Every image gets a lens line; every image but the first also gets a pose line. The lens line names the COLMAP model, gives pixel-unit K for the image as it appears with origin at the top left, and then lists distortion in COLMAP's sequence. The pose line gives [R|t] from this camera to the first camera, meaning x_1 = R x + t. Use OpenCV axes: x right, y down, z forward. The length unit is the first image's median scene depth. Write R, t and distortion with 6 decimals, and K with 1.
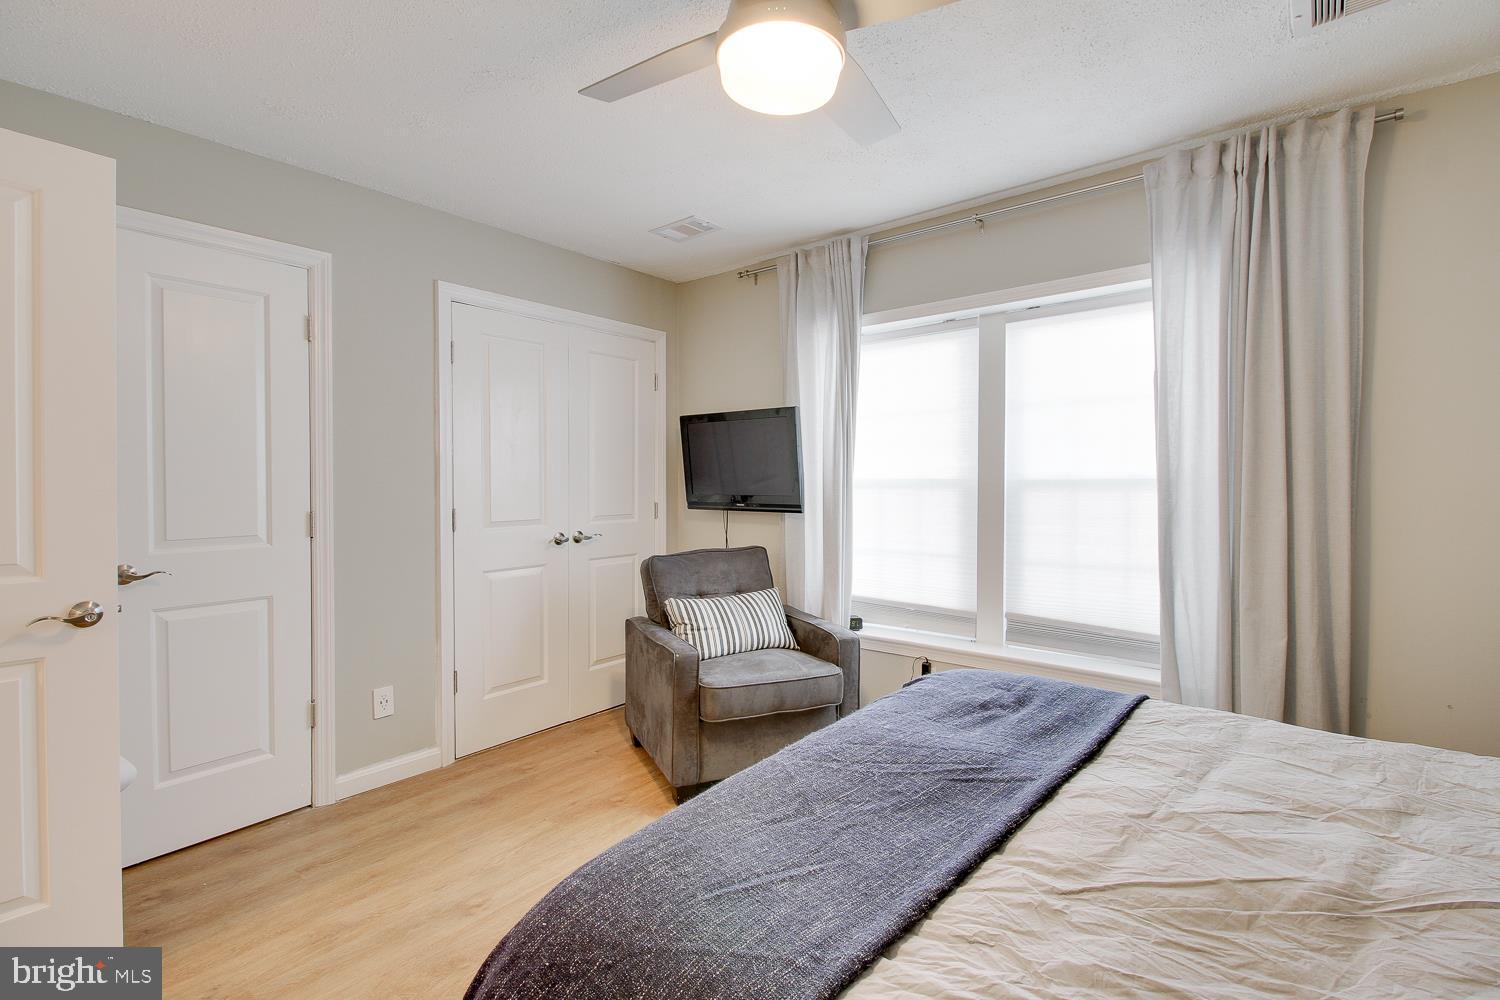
lens RADIAL K [[693.0, 0, 752.5], [0, 693.0, 491.0], [0, 0, 1]] dist [0.030244, -0.020557]
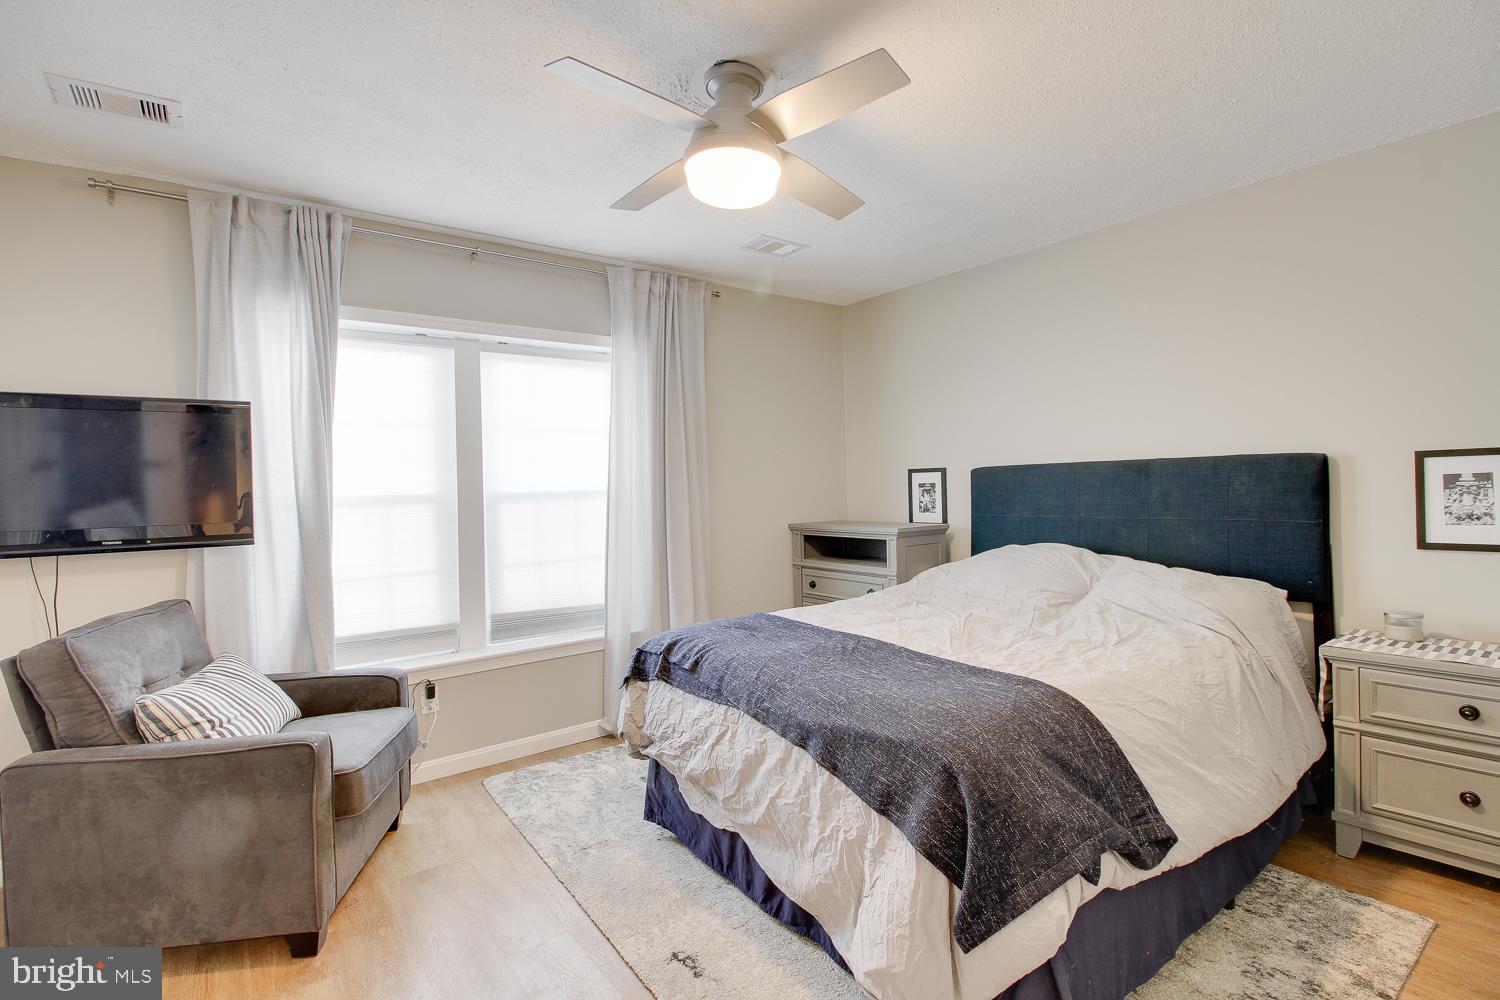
lens RADIAL K [[693.0, 0, 752.5], [0, 693.0, 491.0], [0, 0, 1]] dist [0.030244, -0.020557]
pose [[0.238895, -0.009516, 0.970999, -0.589076], [0.041040, 0.999157, -0.000305, -0.003296], [-0.970178, 0.039922, 0.239084, 0.323941]]
